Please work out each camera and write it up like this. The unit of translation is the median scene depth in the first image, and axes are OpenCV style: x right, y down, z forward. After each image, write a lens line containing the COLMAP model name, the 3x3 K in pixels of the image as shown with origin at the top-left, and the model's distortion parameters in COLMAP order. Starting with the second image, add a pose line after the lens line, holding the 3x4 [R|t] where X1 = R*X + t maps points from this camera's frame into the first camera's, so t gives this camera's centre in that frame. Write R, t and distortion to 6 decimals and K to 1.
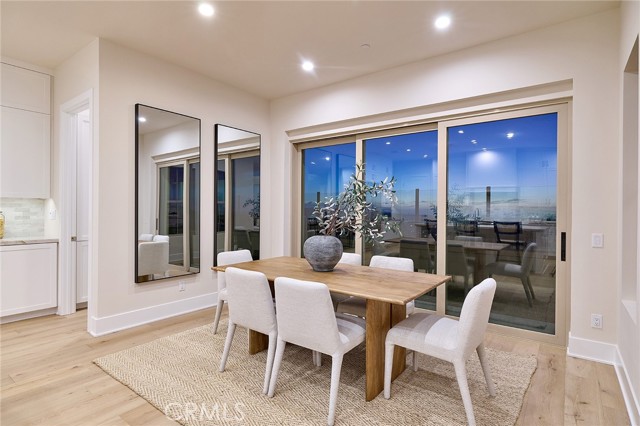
lens RADIAL K [[333.1, 0, 320.0], [0, 333.1, 213.0], [0, 0, 1]] dist [-0.000418, -0.000115]
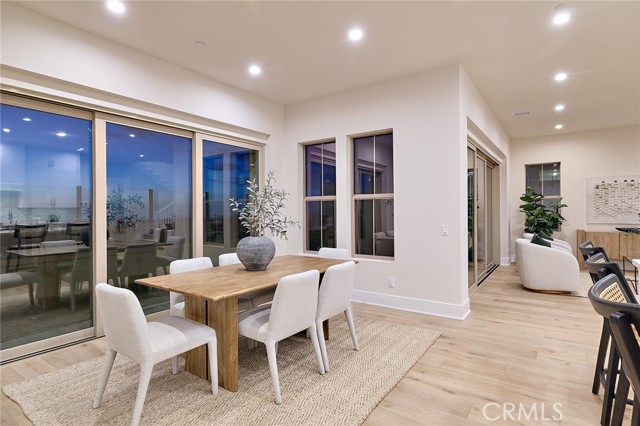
lens RADIAL K [[333.1, 0, 320.0], [0, 333.1, 213.0], [0, 0, 1]] dist [-0.000418, -0.000115]
pose [[-0.017892, -0.010419, 0.999786, -0.782537], [0.014773, 0.999834, 0.010684, -0.008560], [-0.999731, 0.014961, -0.017735, 0.610892]]
